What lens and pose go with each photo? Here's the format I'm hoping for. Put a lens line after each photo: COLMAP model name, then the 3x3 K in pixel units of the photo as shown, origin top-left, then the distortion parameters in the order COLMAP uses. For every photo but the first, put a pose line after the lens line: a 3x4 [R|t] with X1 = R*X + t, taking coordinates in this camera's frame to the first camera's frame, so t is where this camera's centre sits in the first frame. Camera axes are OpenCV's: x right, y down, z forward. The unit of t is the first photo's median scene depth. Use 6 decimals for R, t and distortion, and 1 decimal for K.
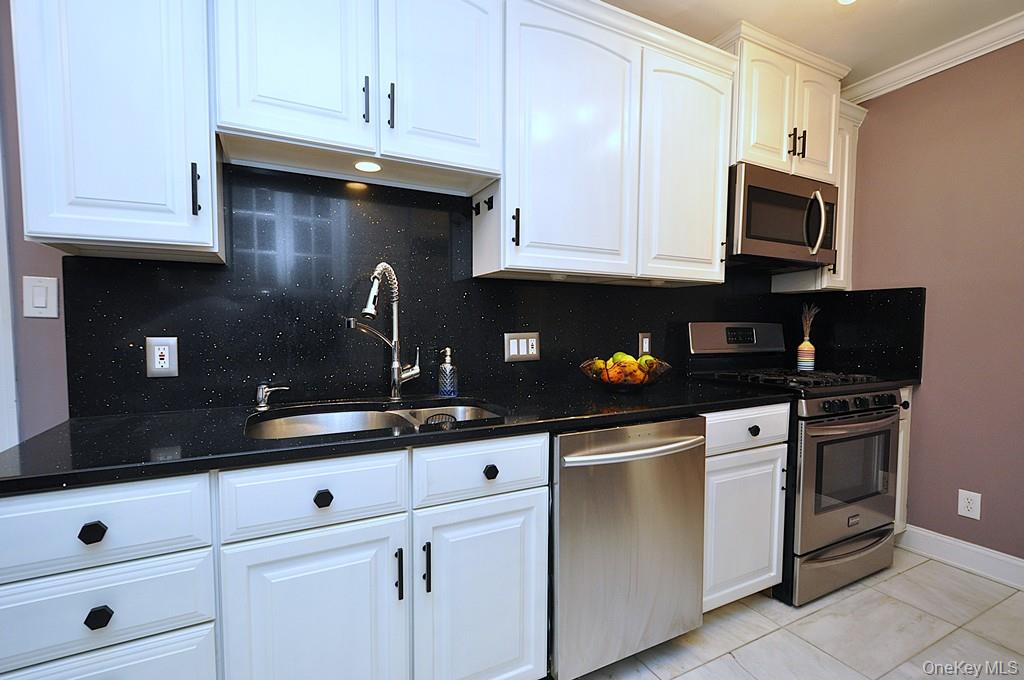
lens RADIAL K [[466.9, 0, 501.9], [0, 466.9, 348.8], [0, 0, 1]] dist [0.001456, -0.004321]
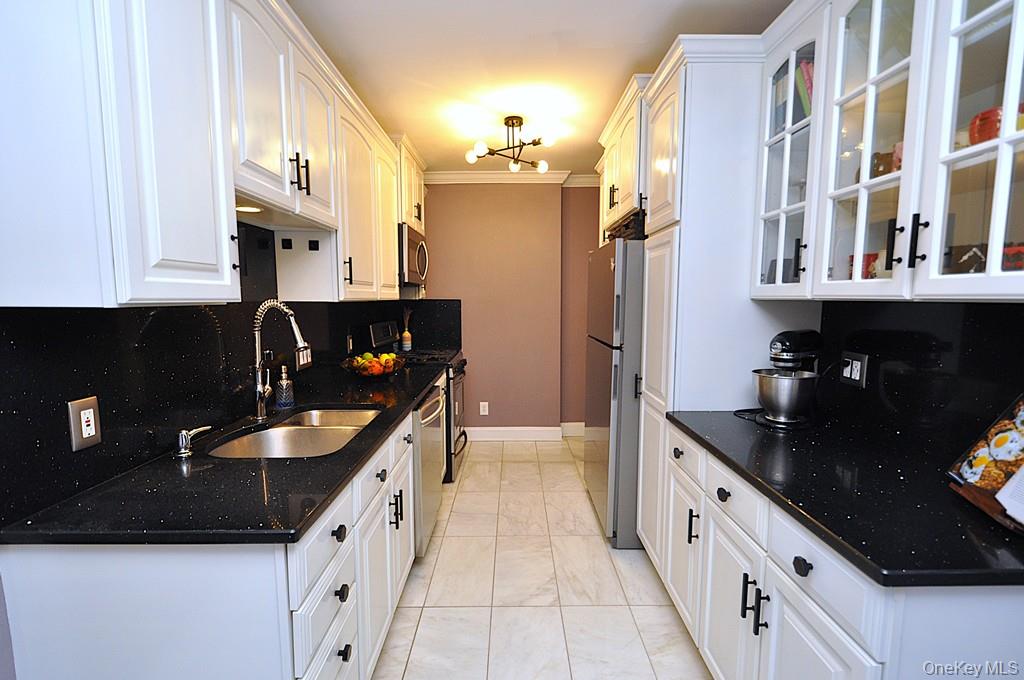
lens RADIAL K [[466.9, 0, 518.2], [0, 466.9, 348.3], [0, 0, 1]] dist [0.001456, -0.004321]
pose [[0.436612, -0.100457, 0.894024, -0.806419], [0.052135, 0.994901, 0.086331, -0.103917], [-0.898138, 0.008917, 0.439623, -0.024074]]
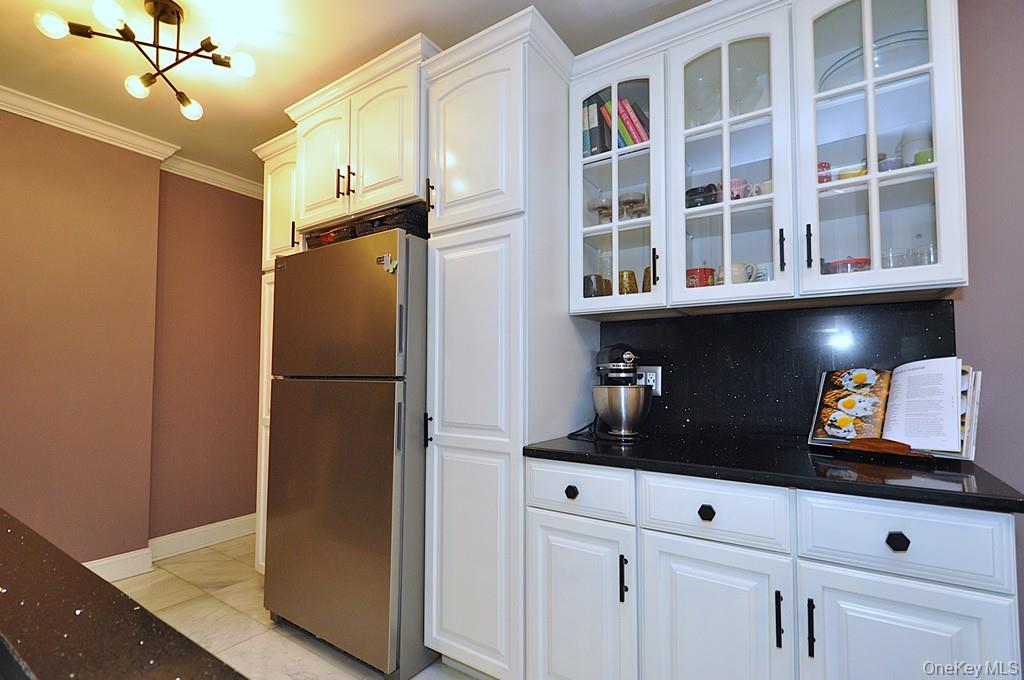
lens RADIAL K [[466.9, 0, 520.7], [0, 466.9, 349.3], [0, 0, 1]] dist [0.001456, -0.004321]
pose [[-0.492766, 0.039184, 0.869279, -0.455252], [0.046539, 0.998743, -0.018638, -0.010801], [-0.868916, 0.031271, -0.493970, 0.529960]]
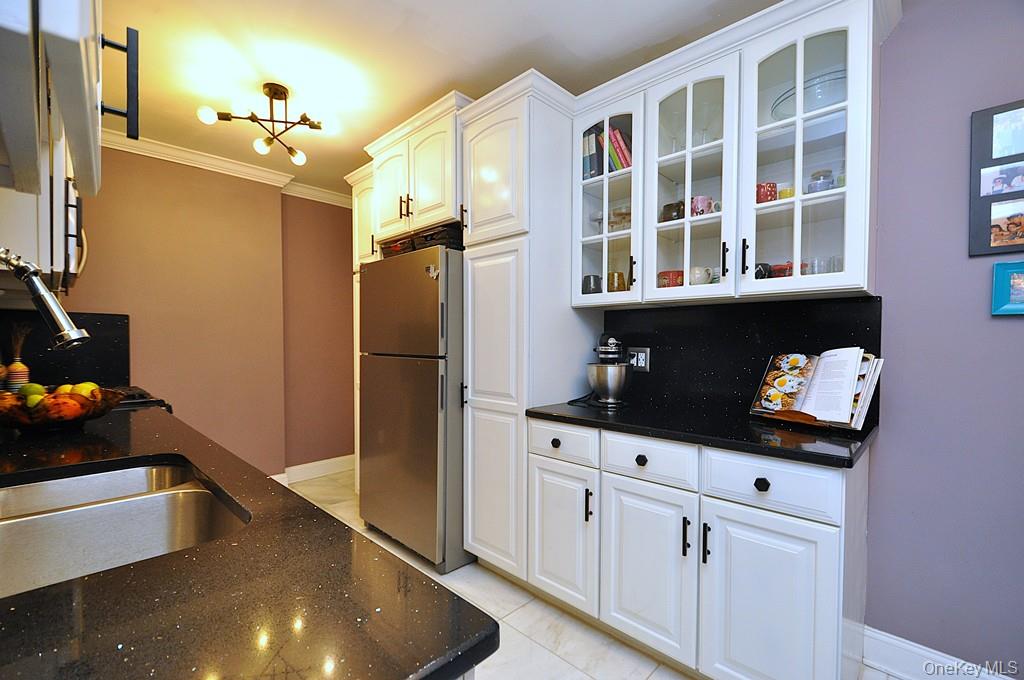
lens RADIAL K [[439.7, 0, 520.6], [0, 439.7, 349.2], [0, 0, 1]] dist [0.003015, -0.000260]
pose [[-0.331733, -0.020414, 0.943153, -0.711155], [0.048633, 0.998066, 0.038708, -0.038138], [-0.942119, 0.058709, -0.330098, 0.475588]]
